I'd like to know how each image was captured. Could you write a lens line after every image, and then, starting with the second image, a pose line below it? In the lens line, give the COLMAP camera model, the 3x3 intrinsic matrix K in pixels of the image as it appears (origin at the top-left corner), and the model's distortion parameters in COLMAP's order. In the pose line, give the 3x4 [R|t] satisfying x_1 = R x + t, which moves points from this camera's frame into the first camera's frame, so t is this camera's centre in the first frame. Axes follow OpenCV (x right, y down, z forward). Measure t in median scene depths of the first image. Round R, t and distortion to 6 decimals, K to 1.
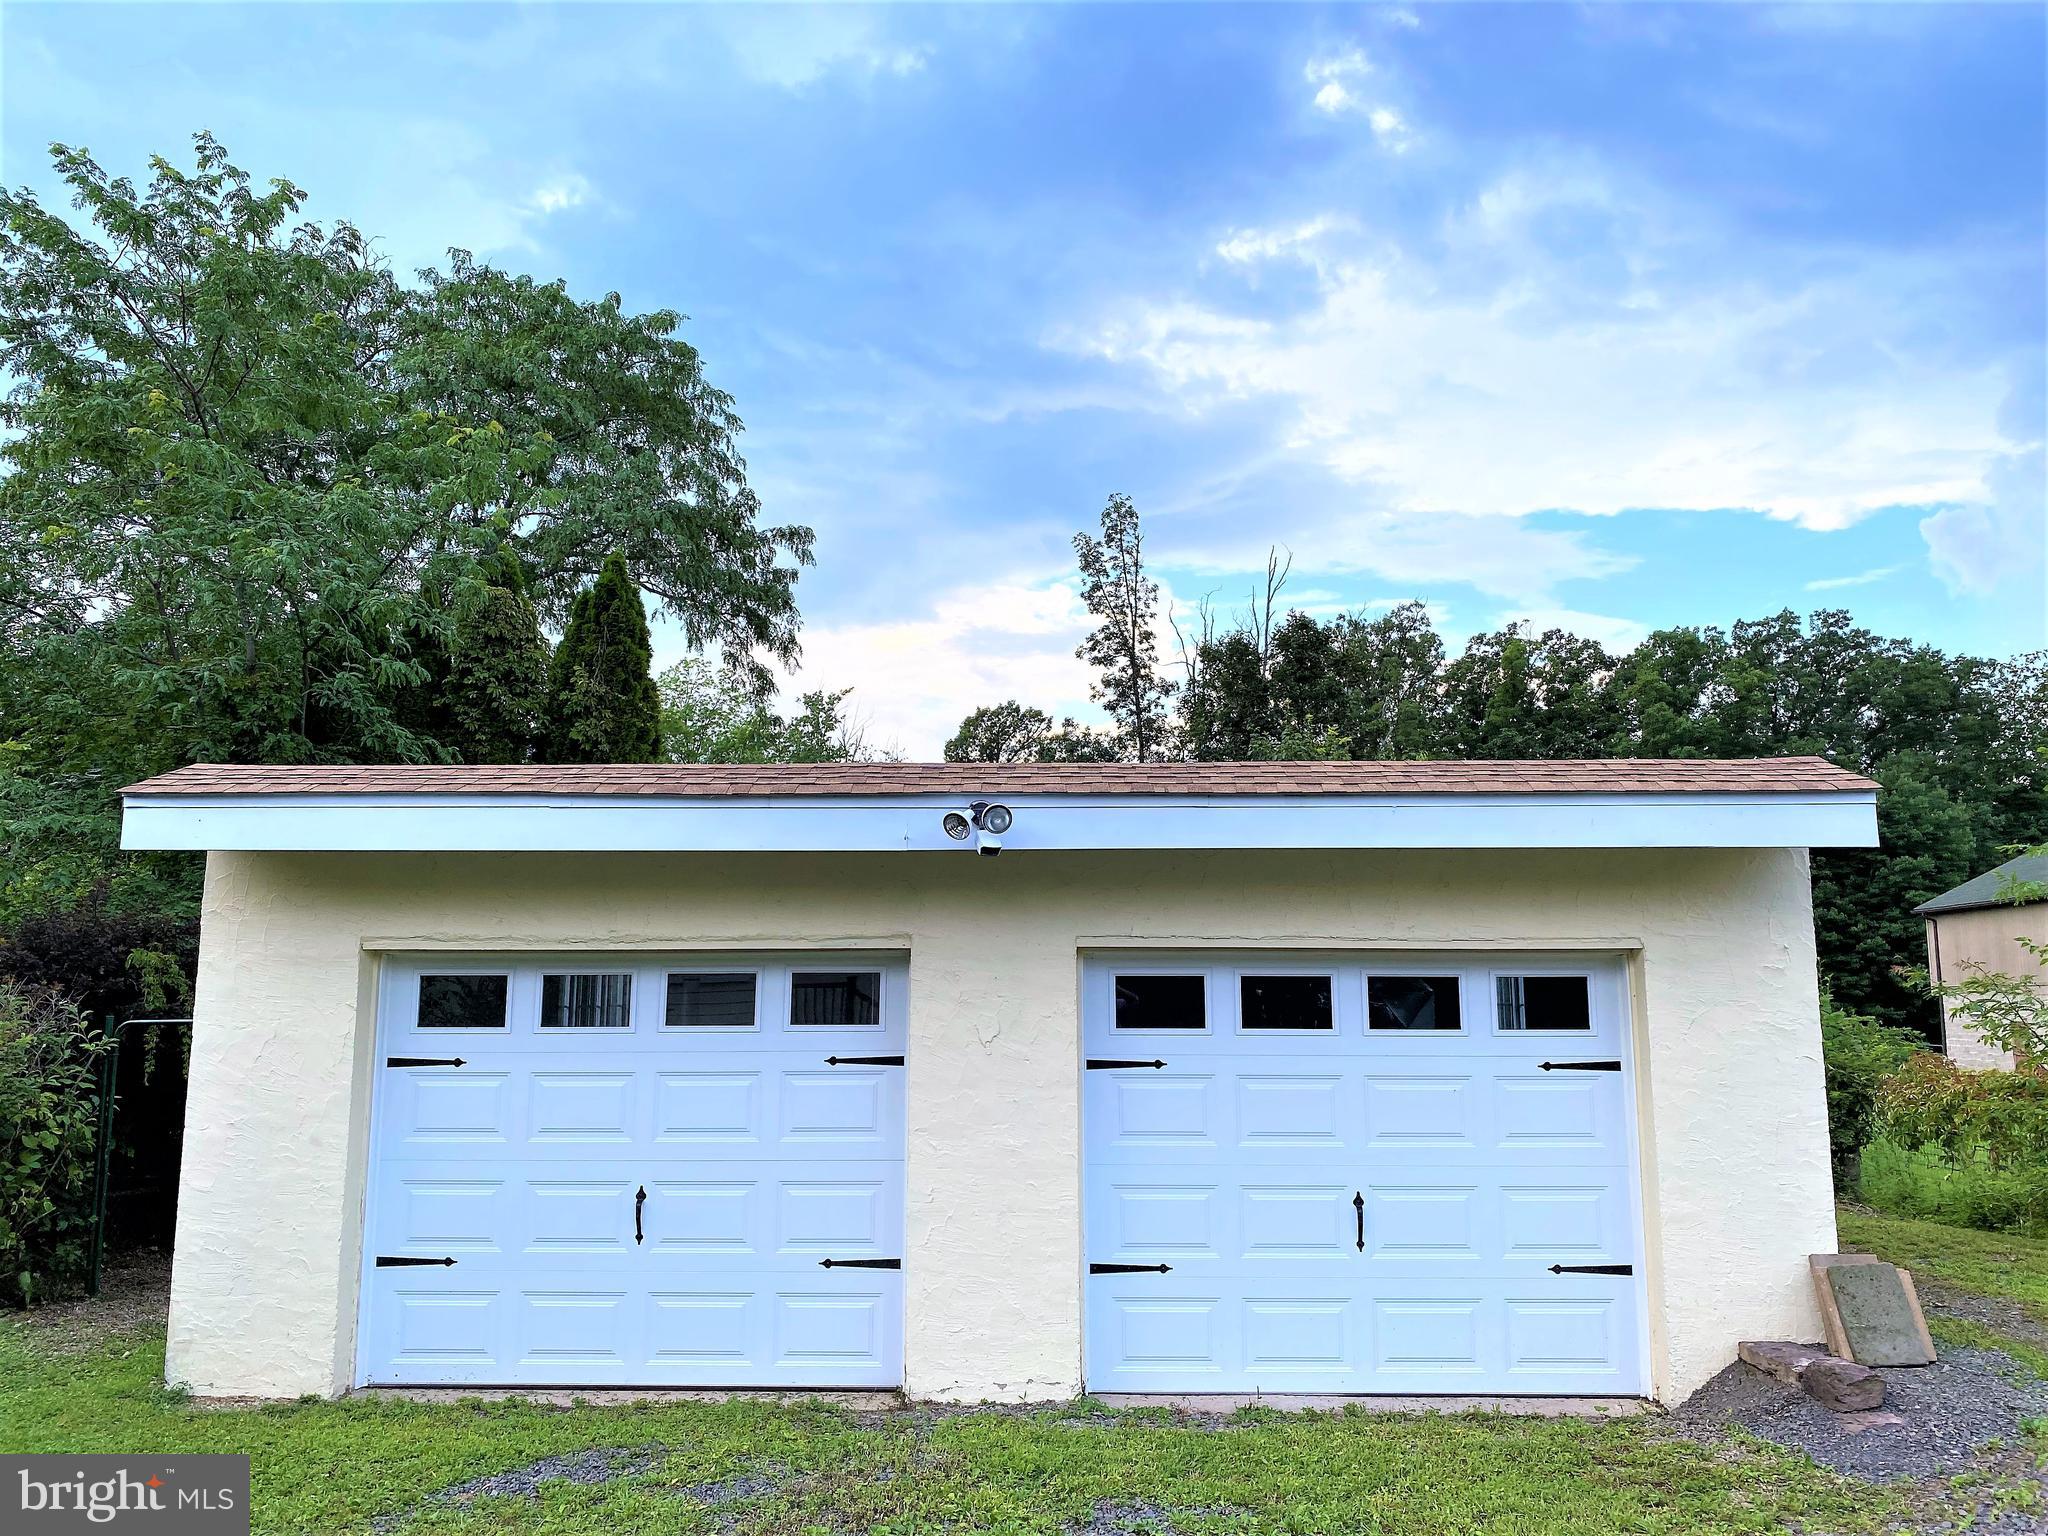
lens RADIAL K [[1545.9, 0, 1021.2], [0, 1545.9, 768.4], [0, 0, 1]] dist [0.054907, 0.000431]
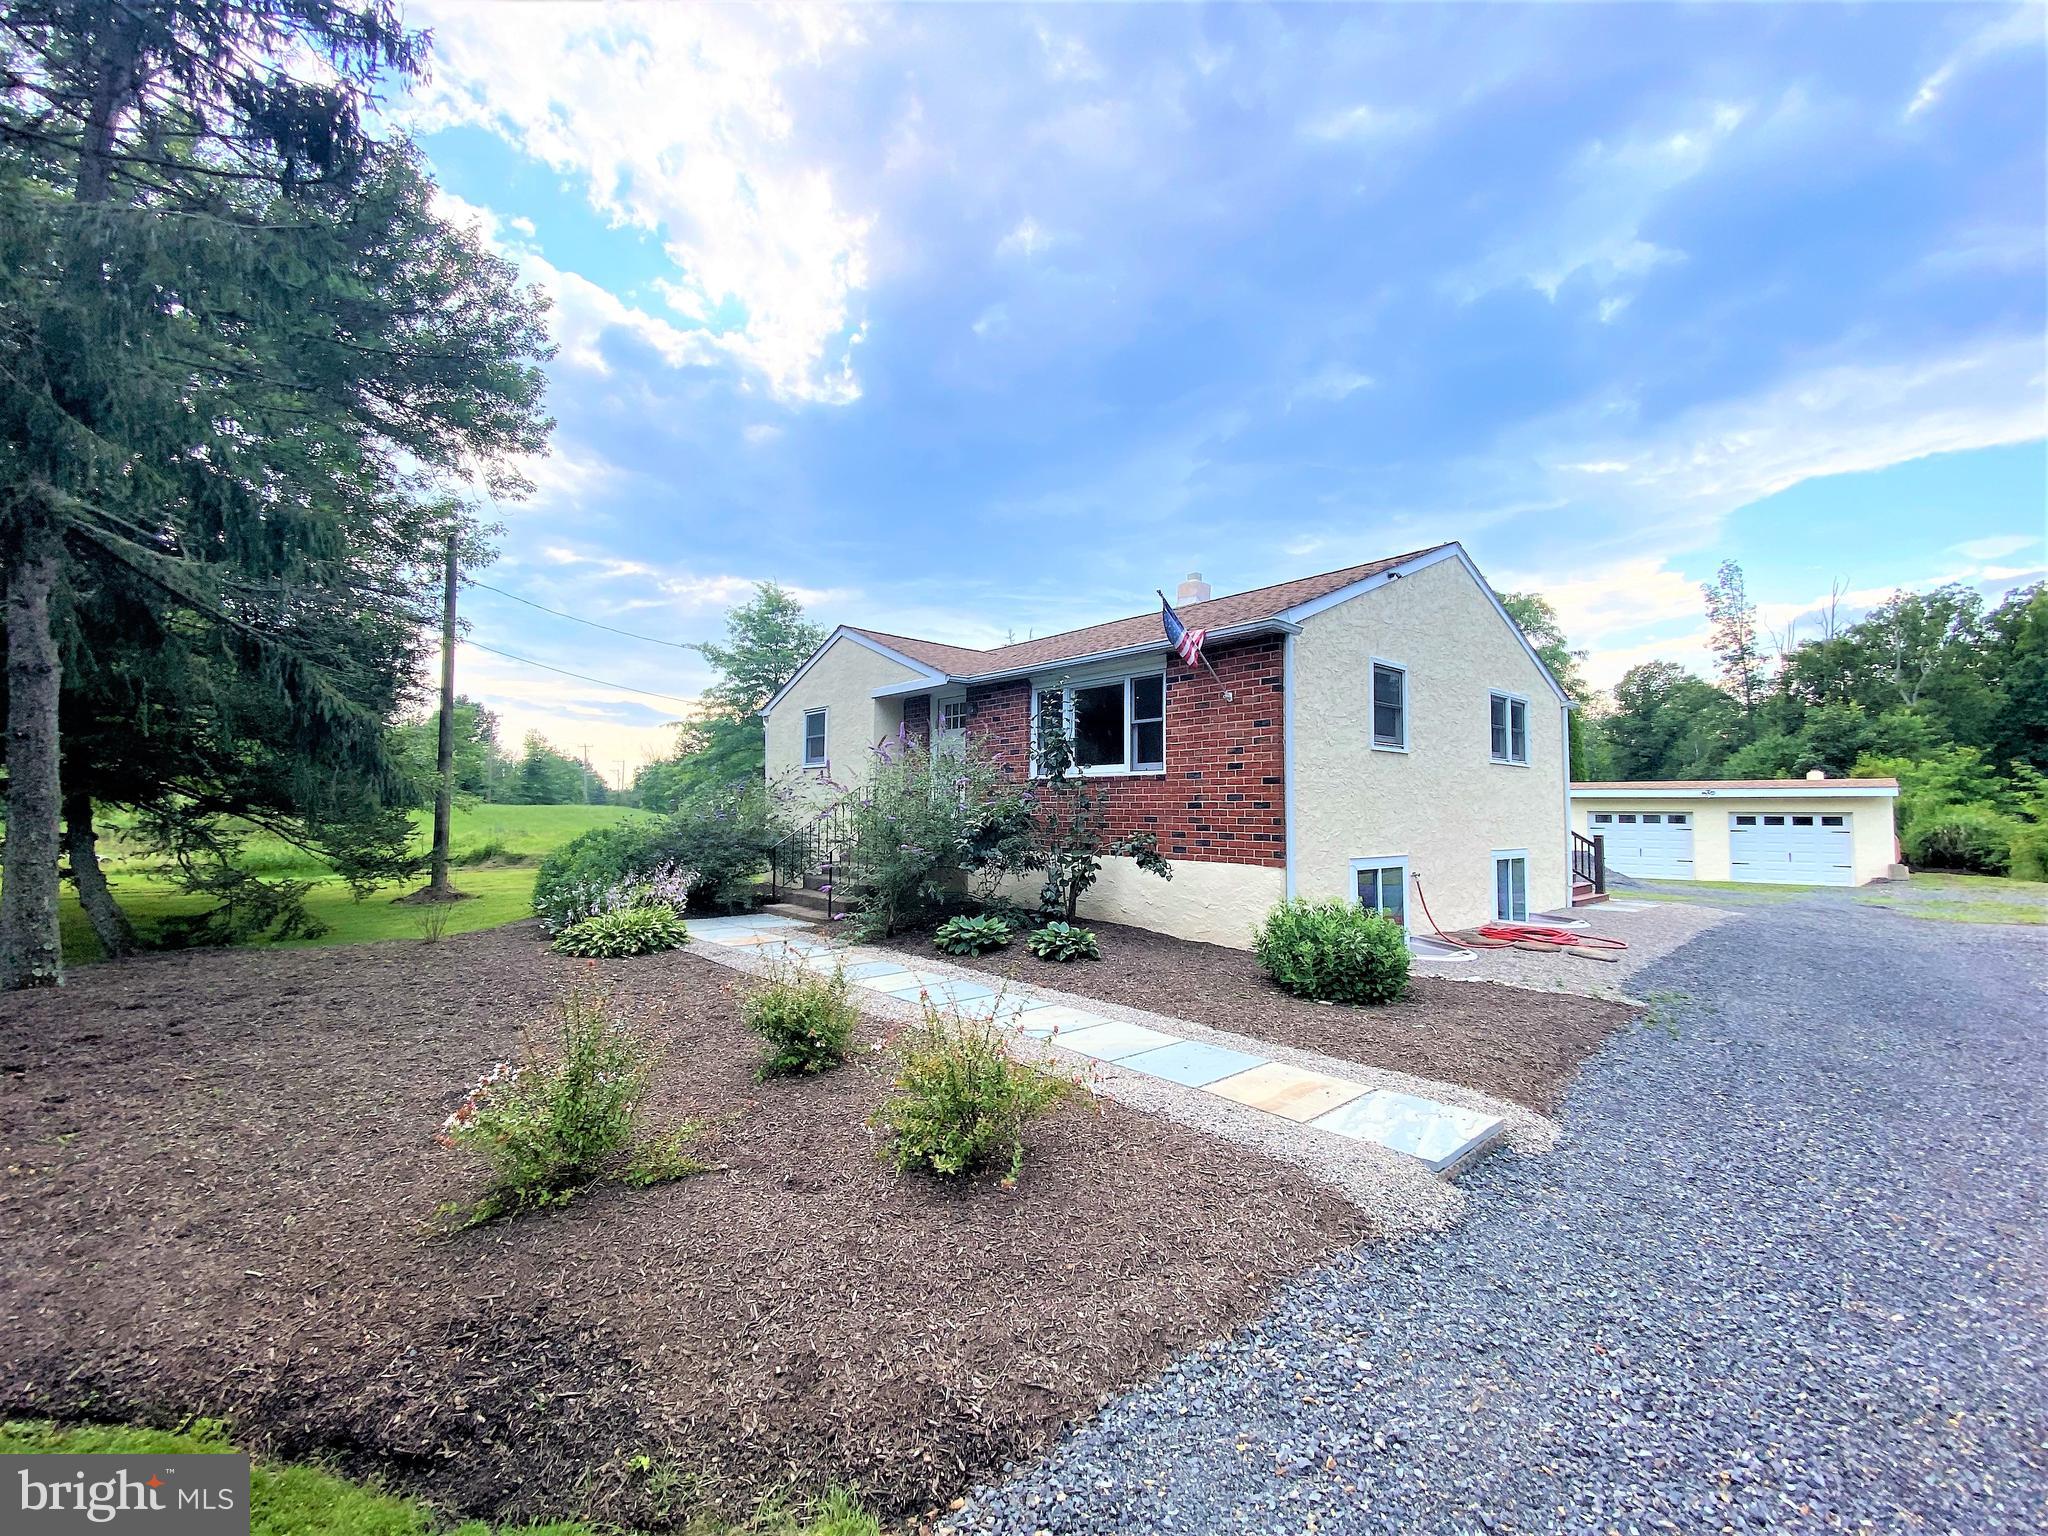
lens RADIAL K [[839.8, 0, 1001.8], [0, 839.8, 760.8], [0, 0, 1]] dist [0.007679, -0.012969]
pose [[0.792376, -0.027897, -0.609395, -0.025917], [0.079799, 0.995110, 0.058205, -0.061289], [0.604791, -0.094750, 0.790728, -0.404061]]
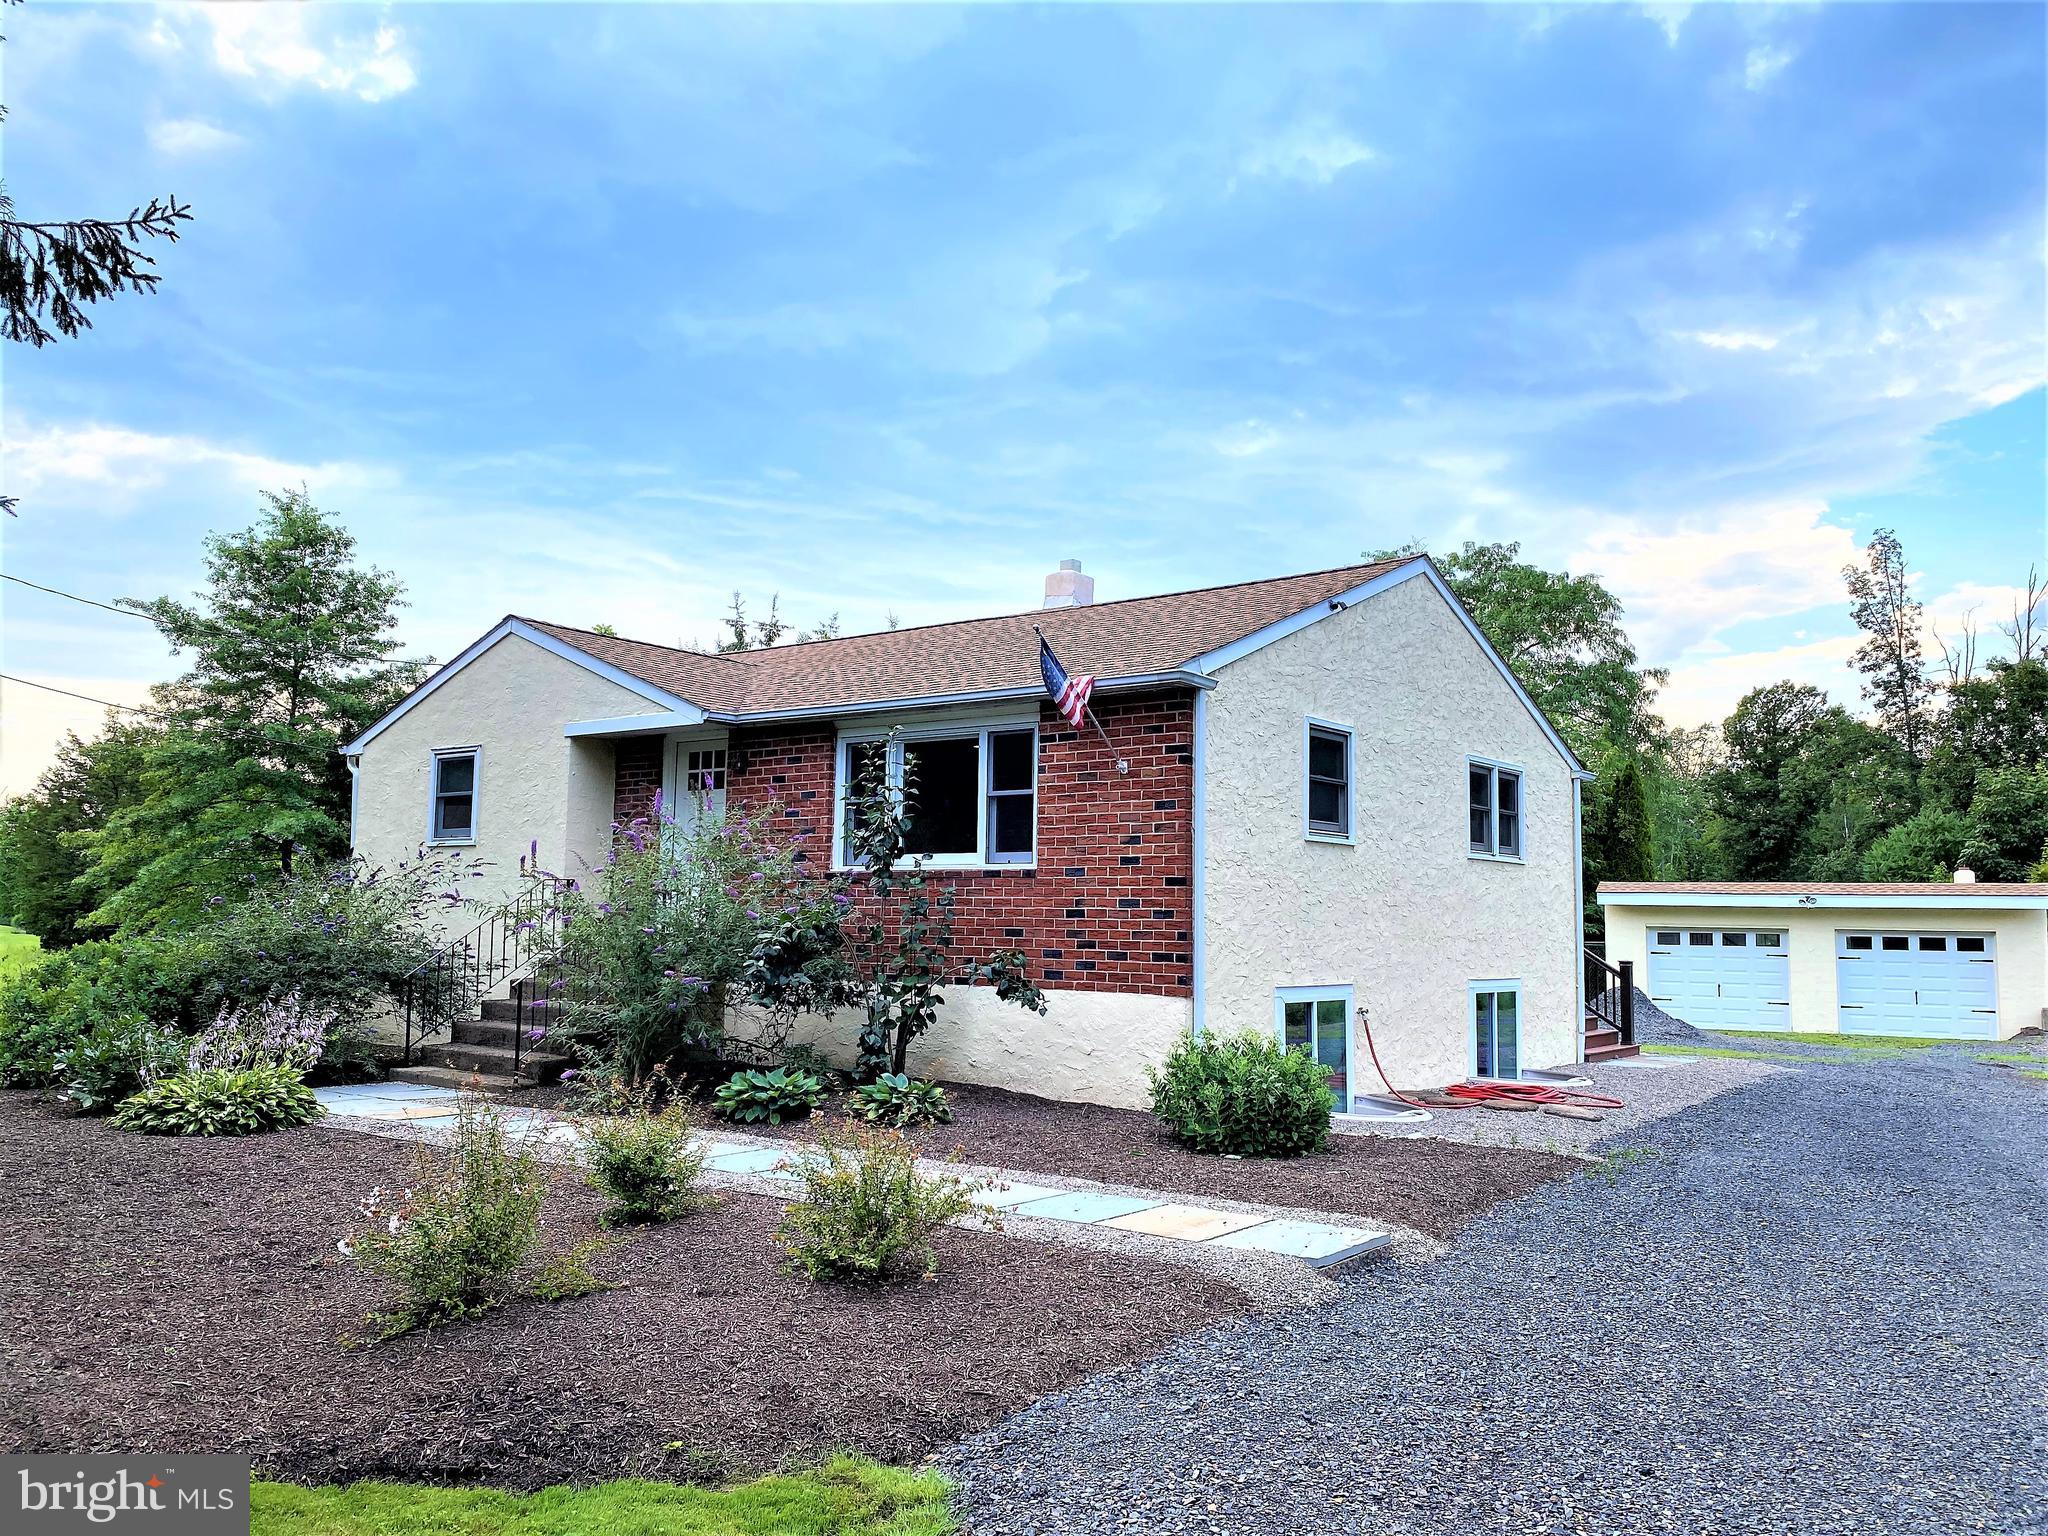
lens RADIAL K [[1604.8, 0, 1029.0], [0, 1604.8, 765.2], [0, 0, 1]] dist [0.051797, -0.055834]
pose [[0.904391, -0.027045, -0.425846, -0.006739], [0.046430, 0.998301, 0.035207, -0.068581], [0.424171, -0.051613, 0.904110, -0.454347]]
